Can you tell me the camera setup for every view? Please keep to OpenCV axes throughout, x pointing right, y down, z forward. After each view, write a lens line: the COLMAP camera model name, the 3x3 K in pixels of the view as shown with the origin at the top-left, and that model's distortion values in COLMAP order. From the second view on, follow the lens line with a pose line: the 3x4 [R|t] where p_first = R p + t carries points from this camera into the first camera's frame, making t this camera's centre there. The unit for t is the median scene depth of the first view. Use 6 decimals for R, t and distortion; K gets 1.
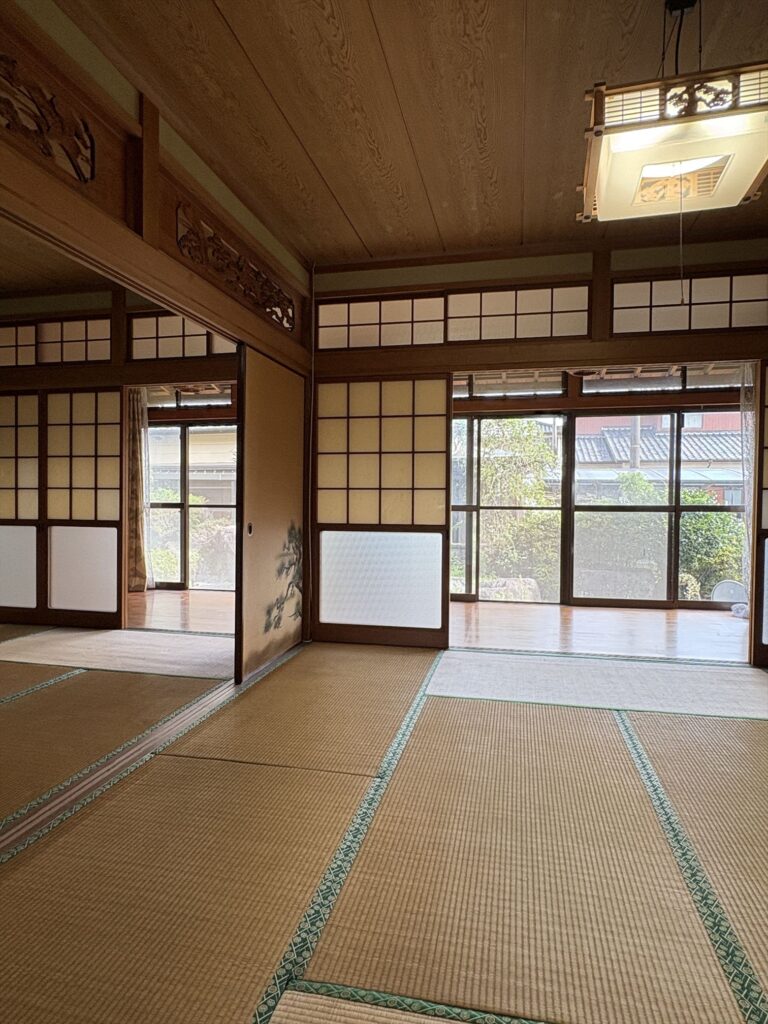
lens RADIAL K [[620.2, 0, 382.6], [0, 620.2, 510.5], [0, 0, 1]] dist [-0.002255, -0.000672]
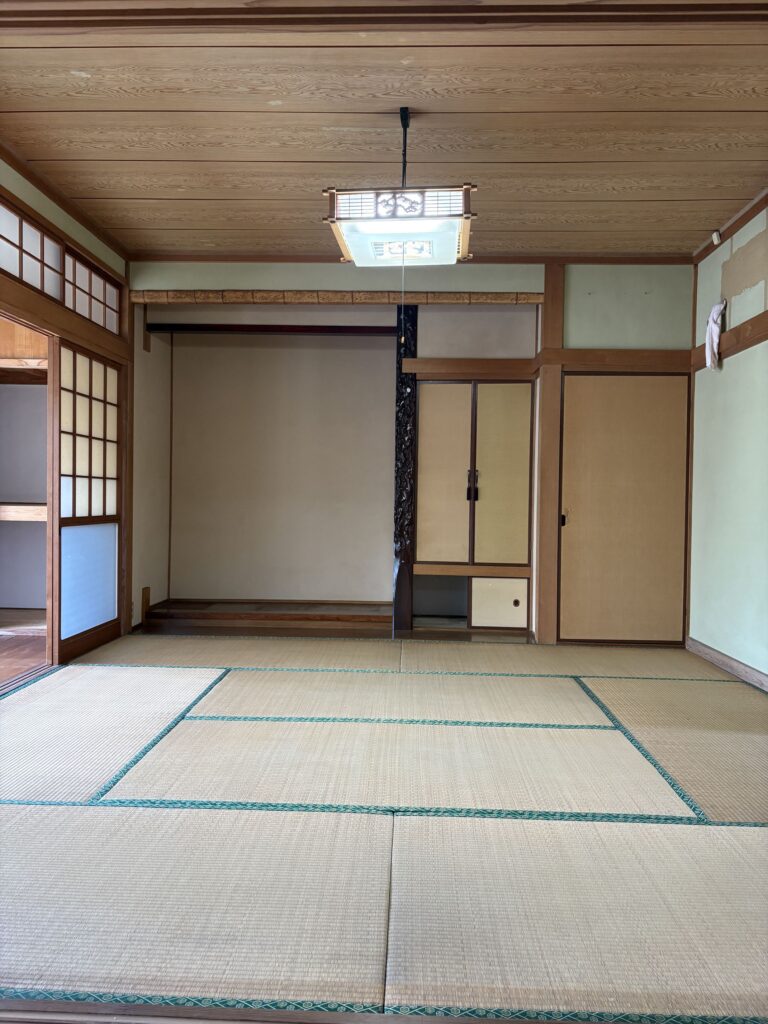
lens RADIAL K [[778.5, 0, 383.0], [0, 778.5, 512.8], [0, 0, 1]] dist [0.002313, 0.000297]
pose [[0.983644, -0.003042, 0.180097, 0.153084], [0.002206, 0.999986, 0.004843, 0.023035], [-0.180109, -0.004367, 0.983637, -0.729148]]
